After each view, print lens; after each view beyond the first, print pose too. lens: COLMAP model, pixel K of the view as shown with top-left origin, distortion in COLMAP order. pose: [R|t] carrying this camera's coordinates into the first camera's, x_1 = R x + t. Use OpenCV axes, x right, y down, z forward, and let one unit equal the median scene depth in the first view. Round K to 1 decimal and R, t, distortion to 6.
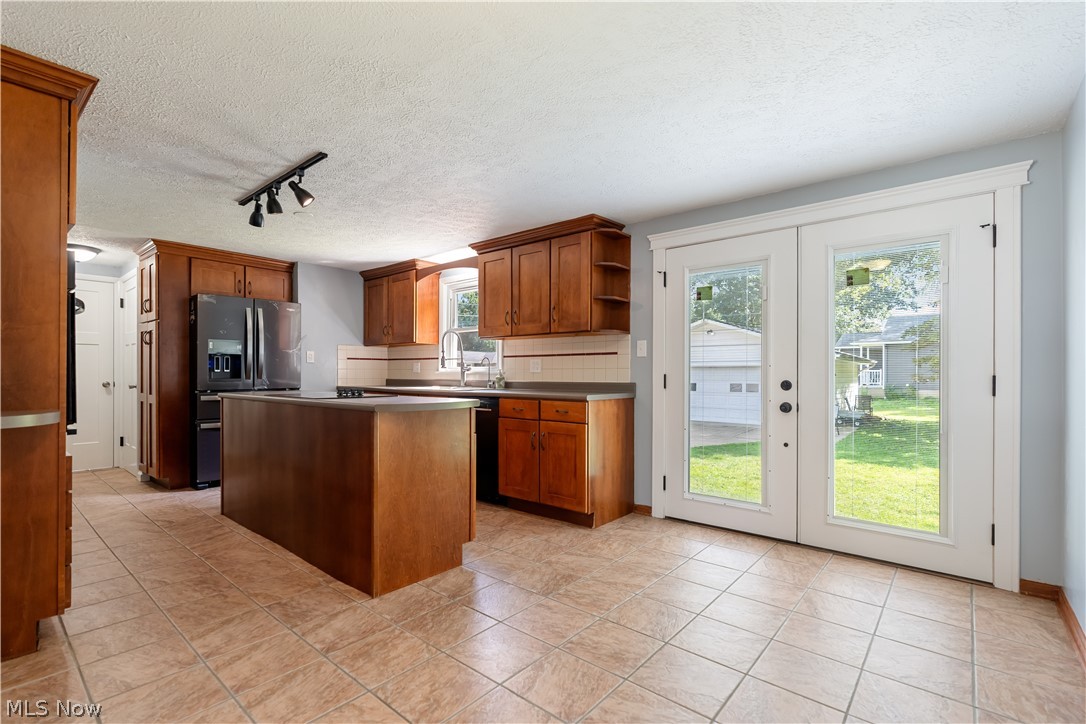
lens RADIAL K [[492.9, 0, 543.0], [0, 492.9, 368.9], [0, 0, 1]] dist [-0.001687, -0.000712]
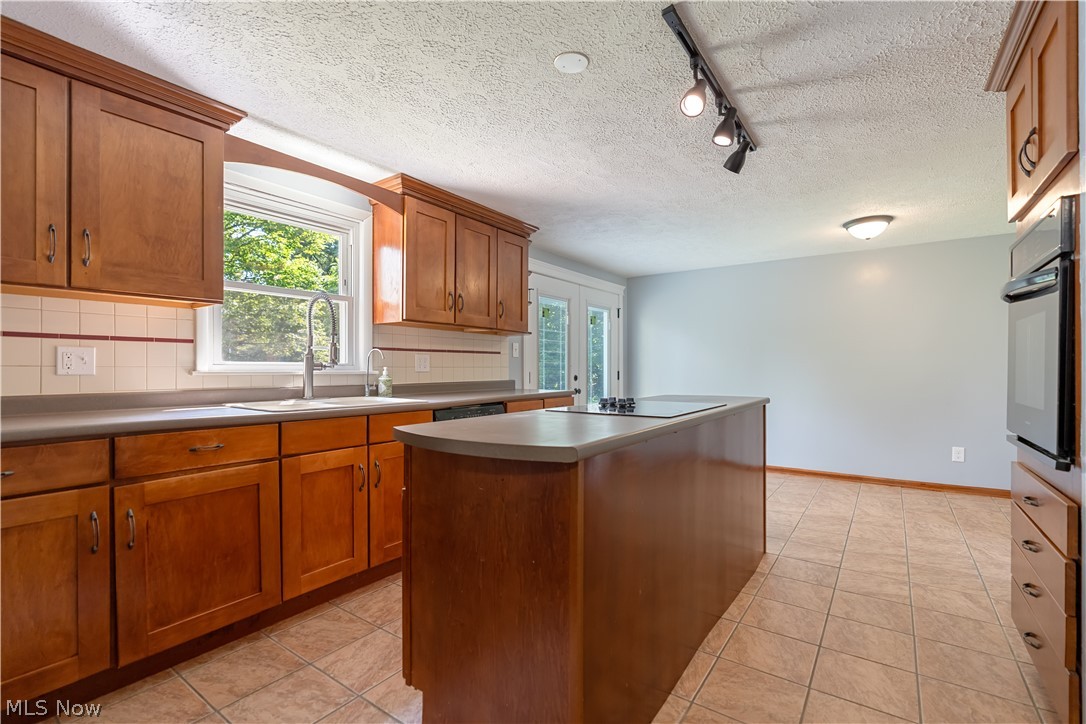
lens RADIAL K [[492.9, 0, 543.0], [0, 492.9, 368.9], [0, 0, 1]] dist [-0.001687, -0.000712]
pose [[-0.090904, -0.003199, 0.995855, -1.167763], [-0.007504, 0.999969, 0.002527, -0.001016], [-0.995831, -0.007243, -0.090925, 1.275622]]
